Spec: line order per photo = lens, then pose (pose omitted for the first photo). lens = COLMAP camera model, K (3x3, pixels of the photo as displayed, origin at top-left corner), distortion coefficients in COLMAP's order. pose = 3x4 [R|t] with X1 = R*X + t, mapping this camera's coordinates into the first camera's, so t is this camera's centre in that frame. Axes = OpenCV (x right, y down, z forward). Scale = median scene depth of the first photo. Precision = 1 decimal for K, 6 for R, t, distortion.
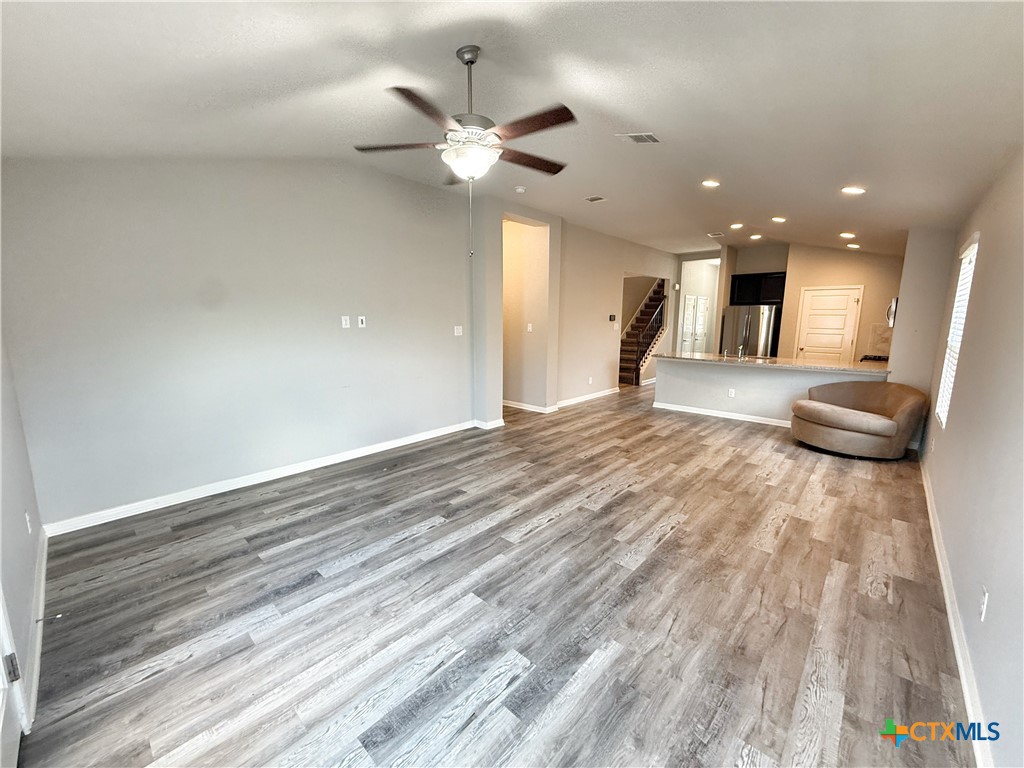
lens RADIAL K [[408.3, 0, 508.9], [0, 408.3, 383.9], [0, 0, 1]] dist [-0.000332, 0.000043]
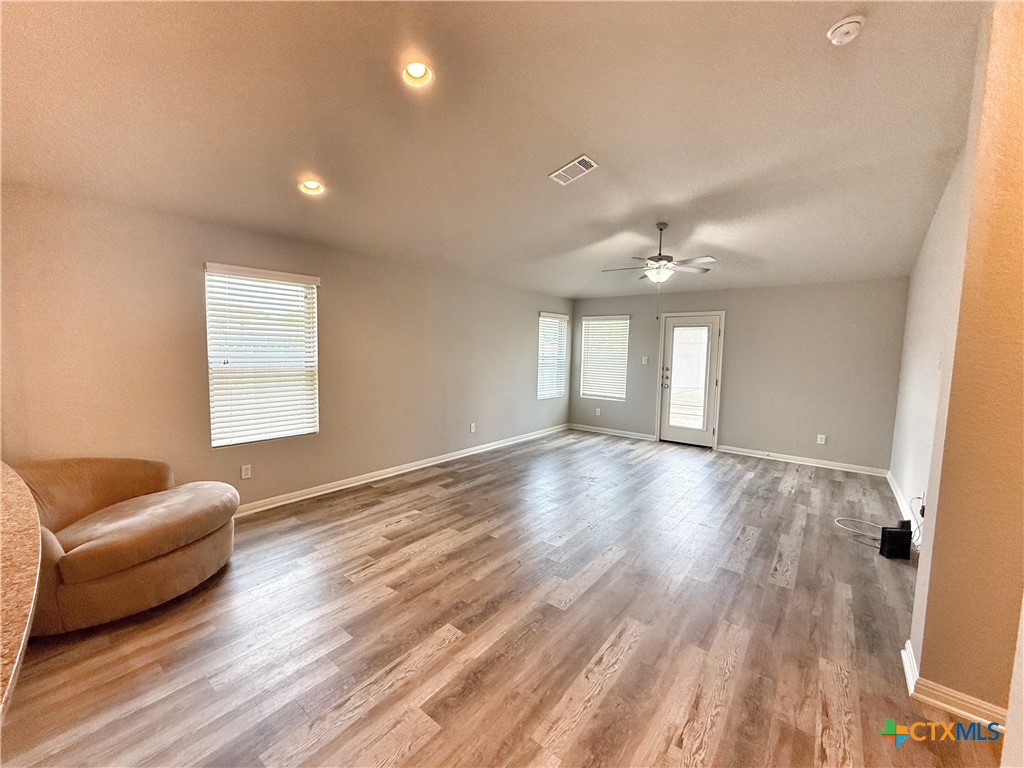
lens RADIAL K [[408.3, 0, 508.9], [0, 408.3, 383.9], [0, 0, 1]] dist [-0.000332, 0.000043]
pose [[-0.997149, -0.014572, -0.074037, 0.534996], [-0.032260, 0.969314, 0.243701, -0.325839], [0.068214, 0.245394, -0.967020, 2.050115]]
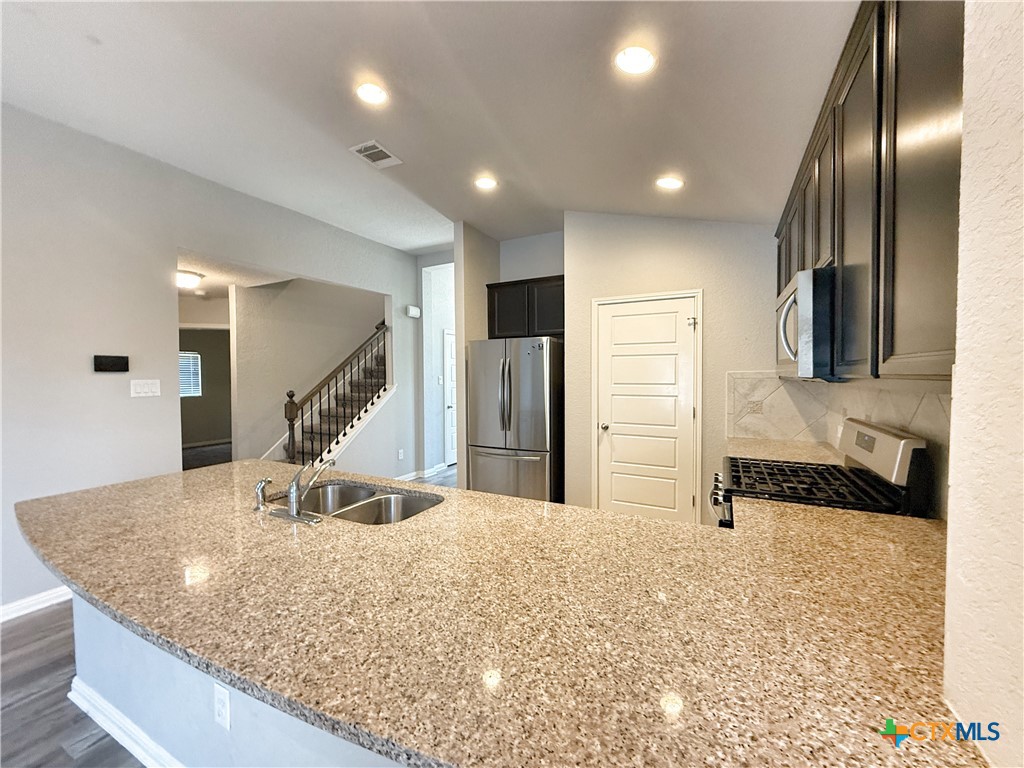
lens RADIAL K [[408.3, 0, 508.9], [0, 408.3, 383.9], [0, 0, 1]] dist [-0.000332, 0.000043]
pose [[0.964121, -0.016895, 0.264924, 1.131157], [0.053320, 0.989959, -0.130913, -0.184773], [-0.260052, 0.140342, 0.955341, 1.332707]]
